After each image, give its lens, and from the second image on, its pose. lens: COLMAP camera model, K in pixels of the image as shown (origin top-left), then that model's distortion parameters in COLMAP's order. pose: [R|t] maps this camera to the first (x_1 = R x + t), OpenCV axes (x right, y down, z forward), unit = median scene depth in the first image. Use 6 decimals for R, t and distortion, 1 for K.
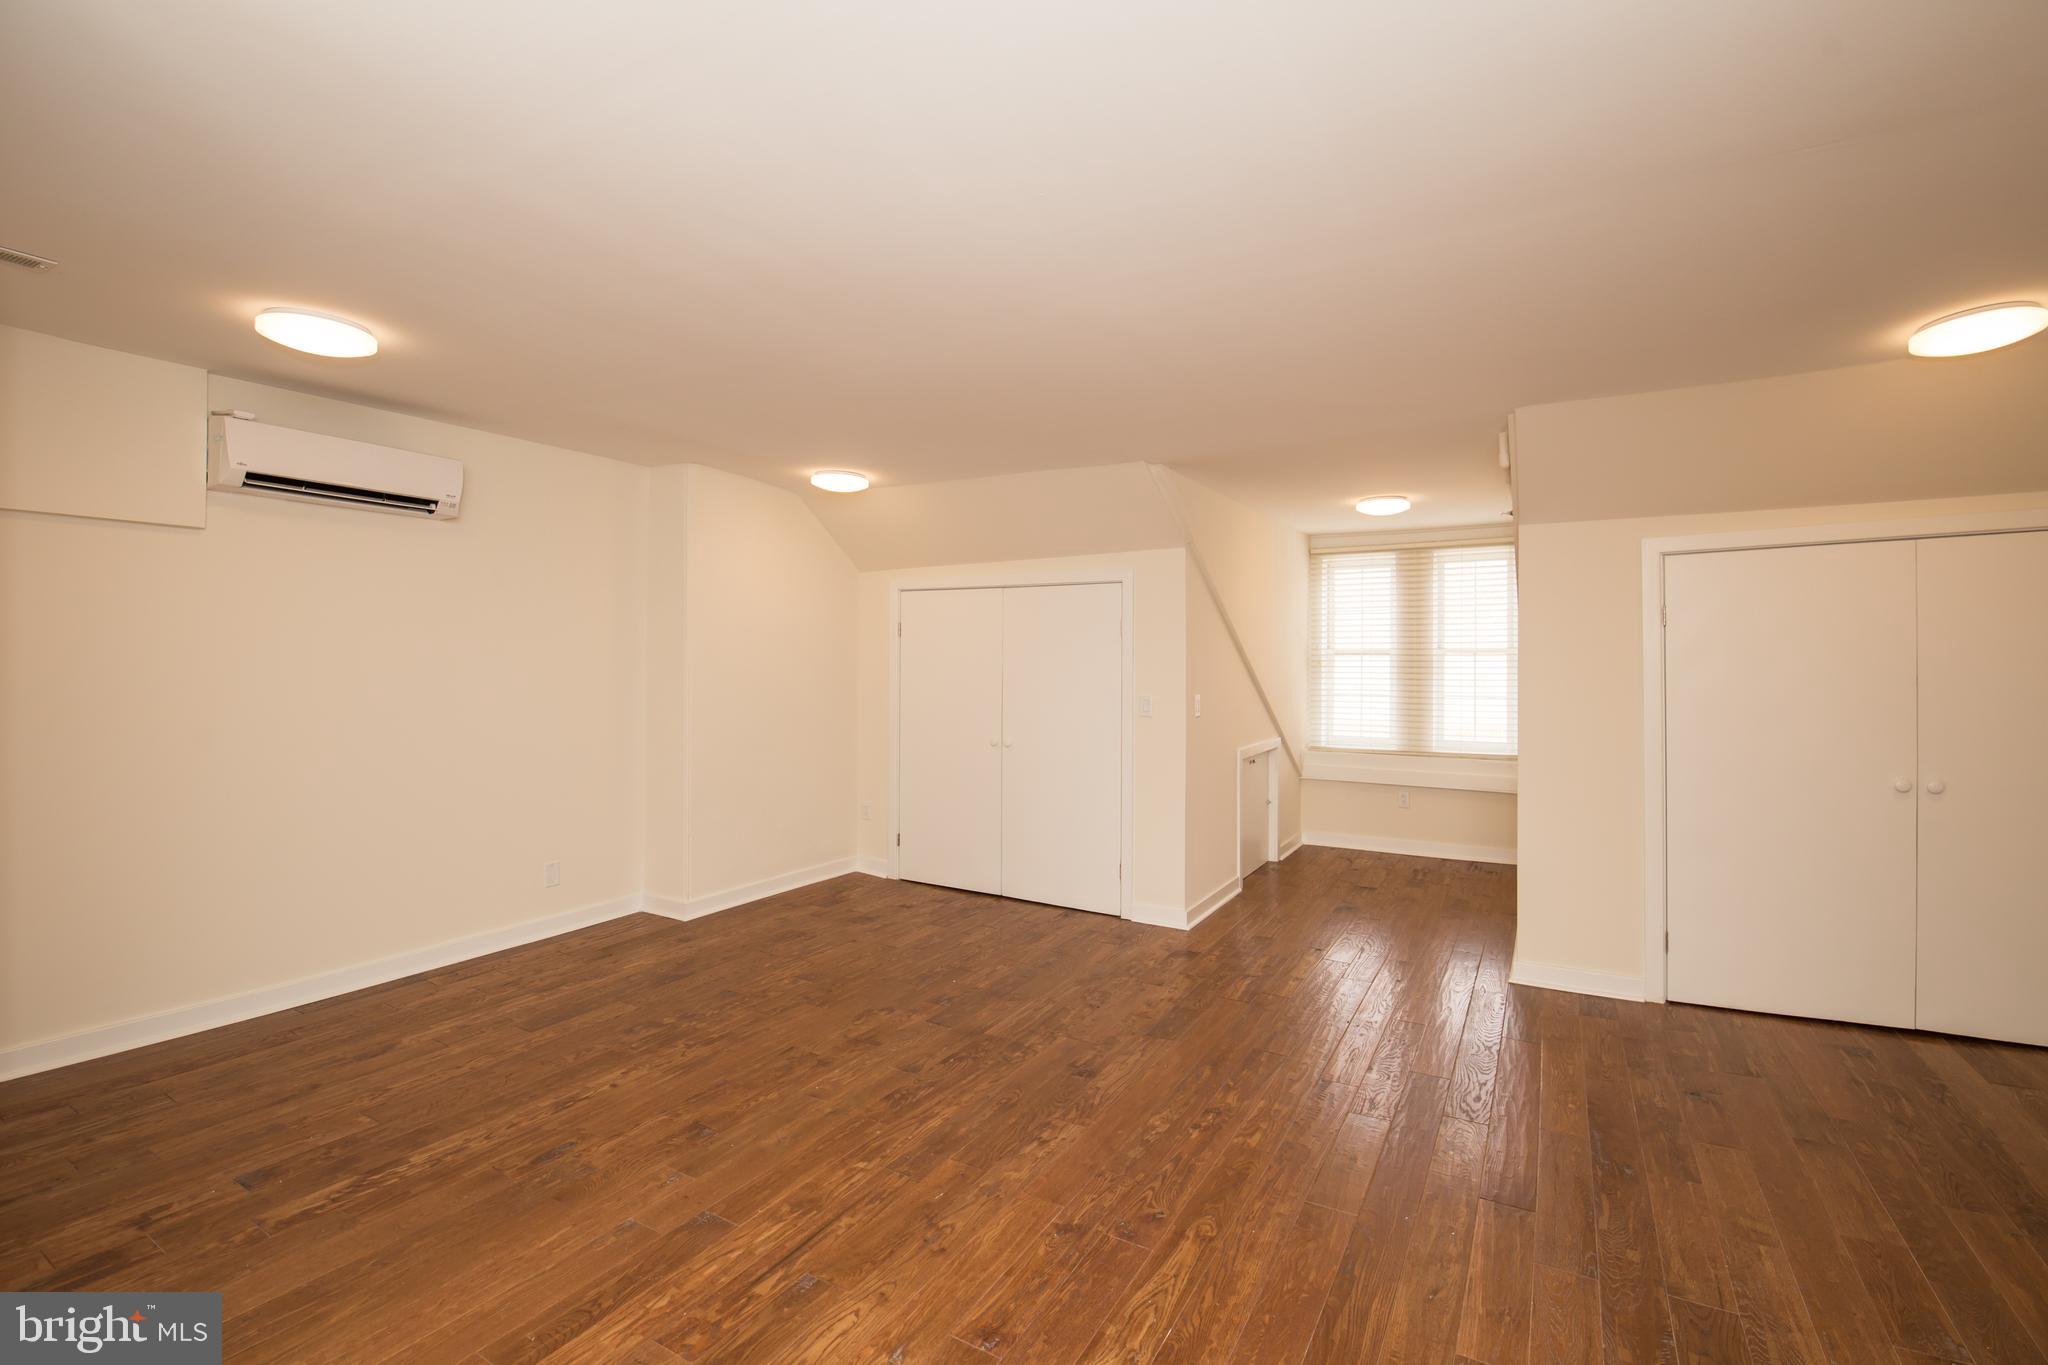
lens RADIAL K [[899.1, 0, 1027.9], [0, 899.1, 656.8], [0, 0, 1]] dist [-0.002582, -0.008710]
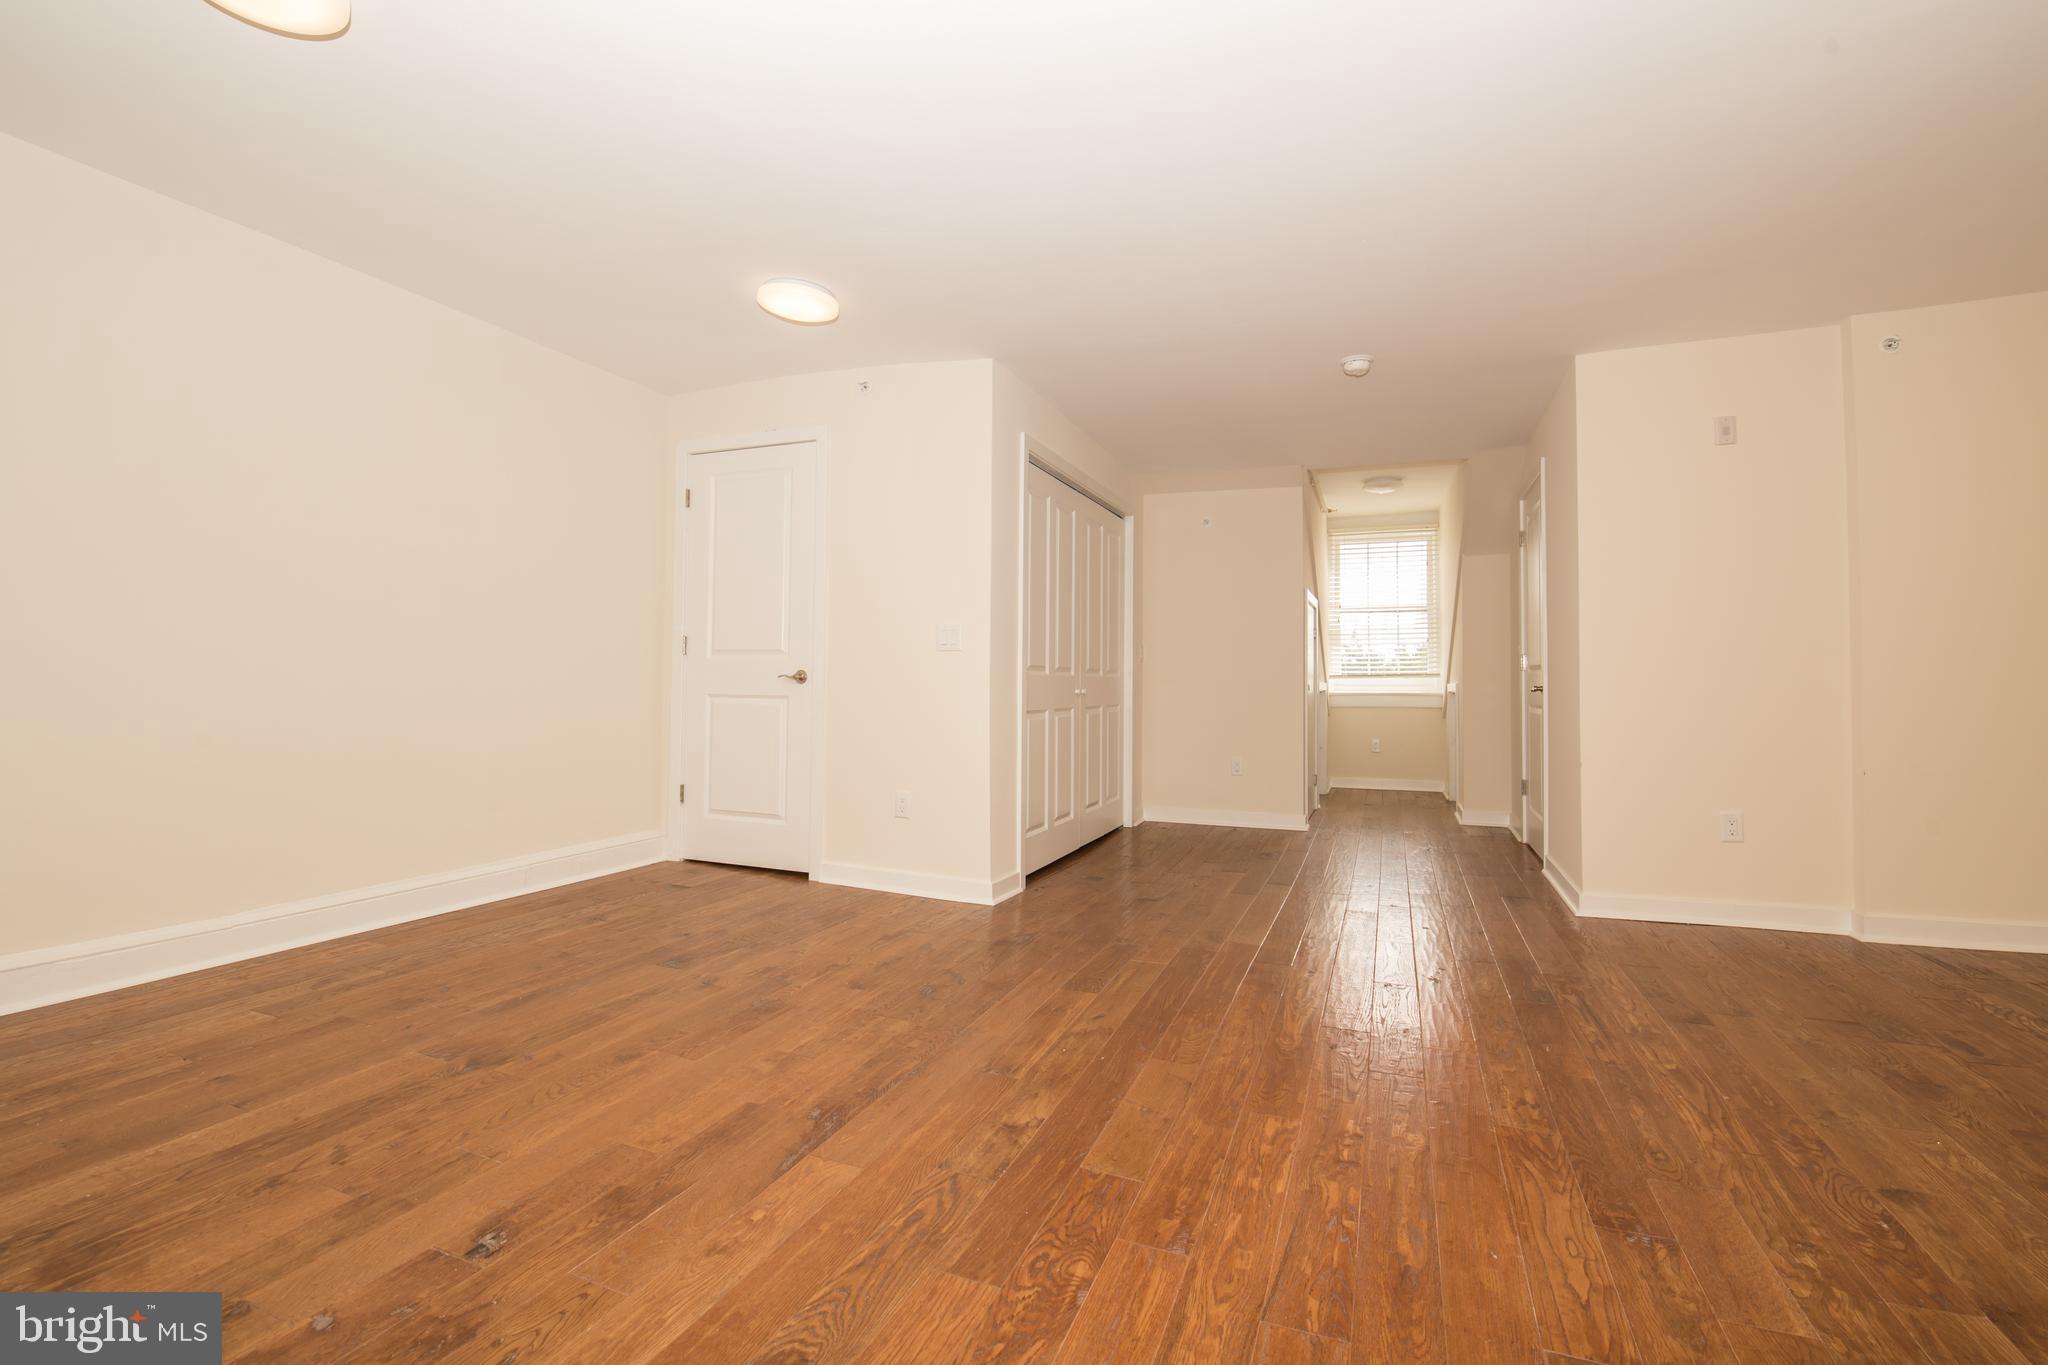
lens RADIAL K [[899.0, 0, 1028.2], [0, 899.0, 661.5], [0, 0, 1]] dist [-0.001753, -0.008944]
pose [[-0.989221, -0.013641, -0.145796, 0.535643], [-0.008657, 0.999358, -0.034764, 0.172150], [0.146177, -0.033127, -0.988704, 1.627870]]
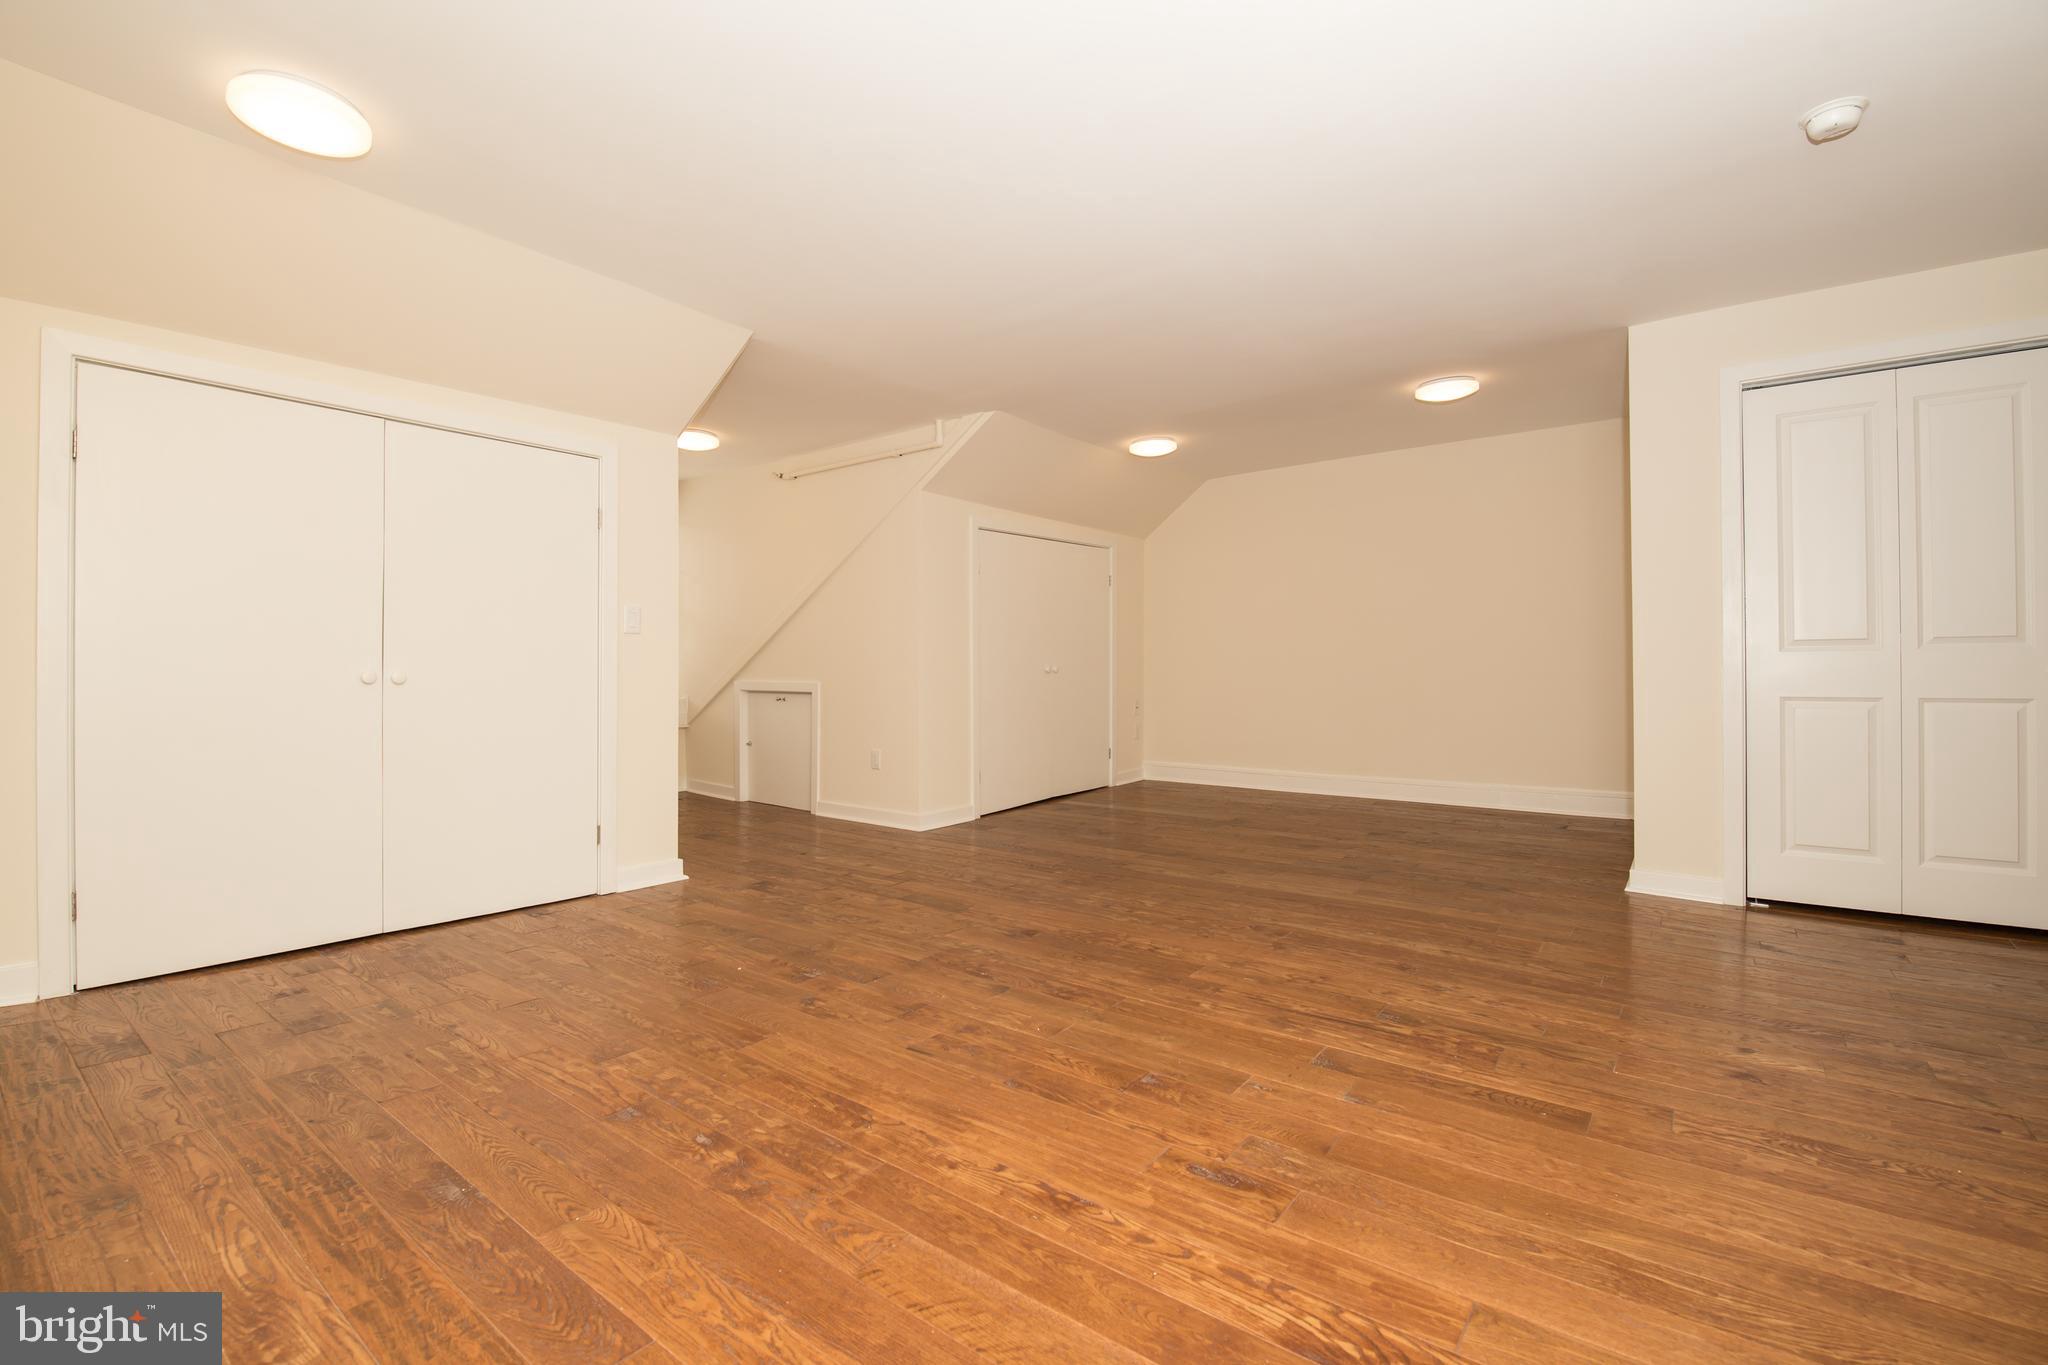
lens RADIAL K [[899.0, 0, 1028.2], [0, 899.0, 661.5], [0, 0, 1]] dist [-0.001753, -0.008944]
pose [[0.121687, 0.005270, 0.992555, -1.090628], [-0.004624, 0.999978, -0.004742, 0.165019], [-0.992558, -0.004013, 0.121709, 0.964834]]
